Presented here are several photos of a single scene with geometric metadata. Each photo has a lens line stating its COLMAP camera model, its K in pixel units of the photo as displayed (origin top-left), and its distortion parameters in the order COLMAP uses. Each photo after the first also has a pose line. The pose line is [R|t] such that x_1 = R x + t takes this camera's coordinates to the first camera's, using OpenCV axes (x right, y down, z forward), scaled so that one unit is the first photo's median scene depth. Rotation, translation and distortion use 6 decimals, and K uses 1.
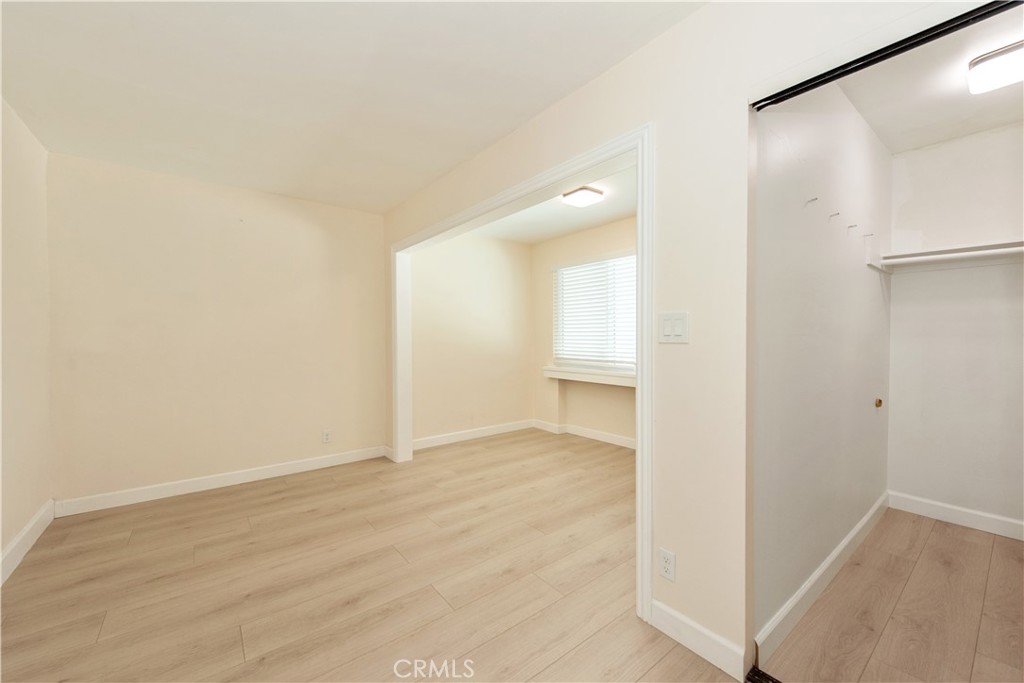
lens RADIAL K [[403.7, 0, 509.1], [0, 403.7, 350.2], [0, 0, 1]] dist [0.005877, -0.000310]
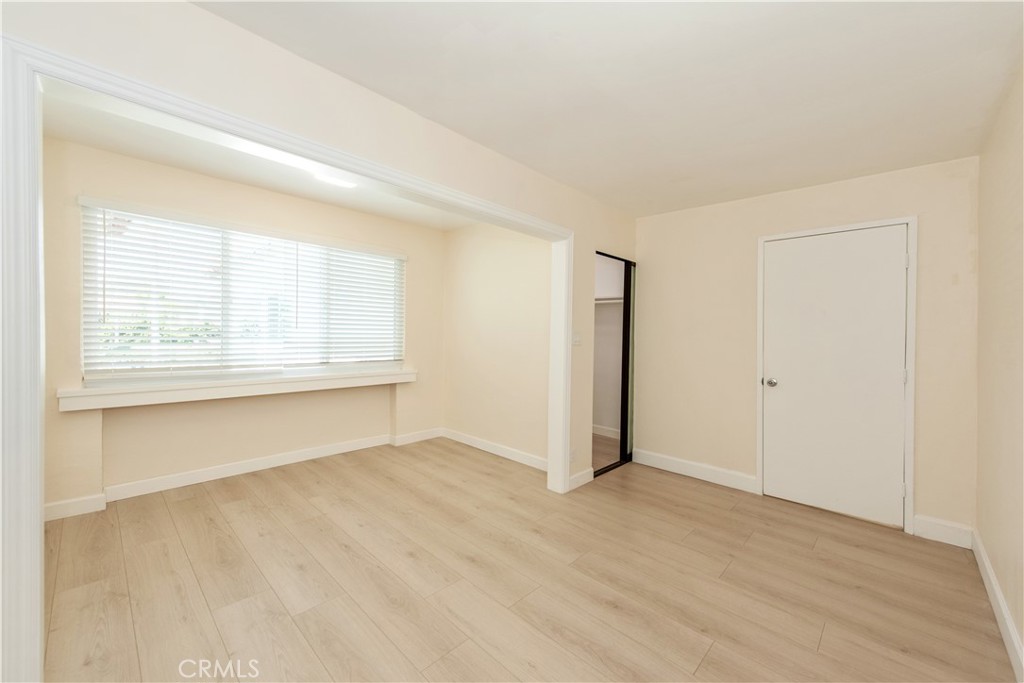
lens RADIAL K [[428.4, 0, 512.0], [0, 428.4, 341.5], [0, 0, 1]] dist [0.001084, -0.000061]
pose [[-0.178054, -0.028809, 0.983599, -0.597512], [0.012390, 0.999426, 0.031516, -0.034339], [-0.983943, 0.017799, -0.177595, 0.616968]]
